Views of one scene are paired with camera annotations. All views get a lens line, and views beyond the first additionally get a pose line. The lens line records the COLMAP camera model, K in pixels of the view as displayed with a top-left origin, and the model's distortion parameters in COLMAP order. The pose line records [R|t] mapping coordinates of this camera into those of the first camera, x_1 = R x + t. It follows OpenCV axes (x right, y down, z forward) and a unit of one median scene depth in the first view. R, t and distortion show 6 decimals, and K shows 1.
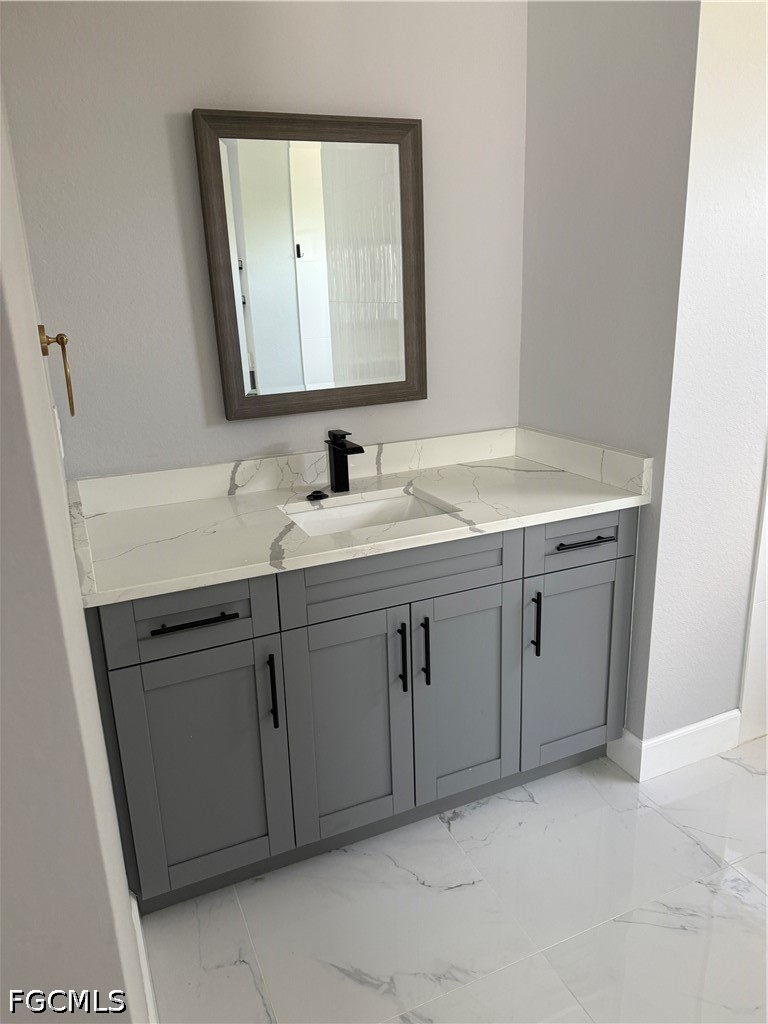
lens RADIAL K [[706.7, 0, 382.9], [0, 706.7, 497.4], [0, 0, 1]] dist [0.079507, -0.000074]
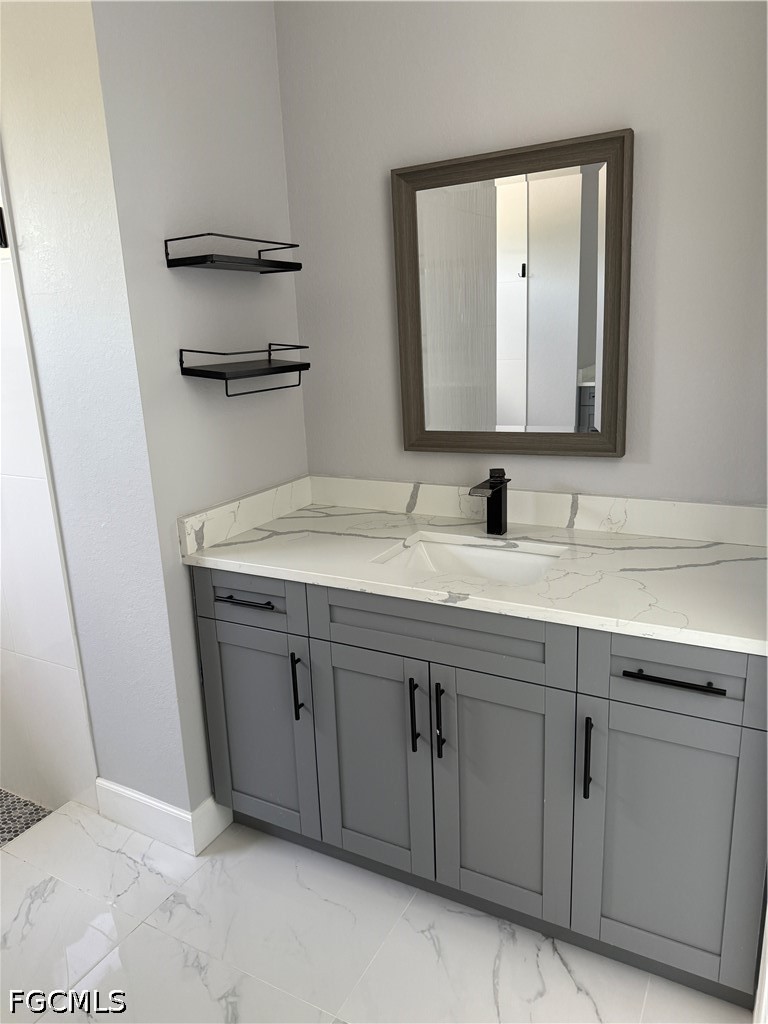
lens RADIAL K [[720.4, 0, 378.5], [0, 720.4, 520.5], [0, 0, 1]] dist [0.110549, -0.178208]
pose [[0.615588, 0.208176, -0.760075, 0.620742], [-0.218258, 0.971788, 0.089394, -0.093851], [0.757242, 0.110863, 0.643657, 0.282182]]
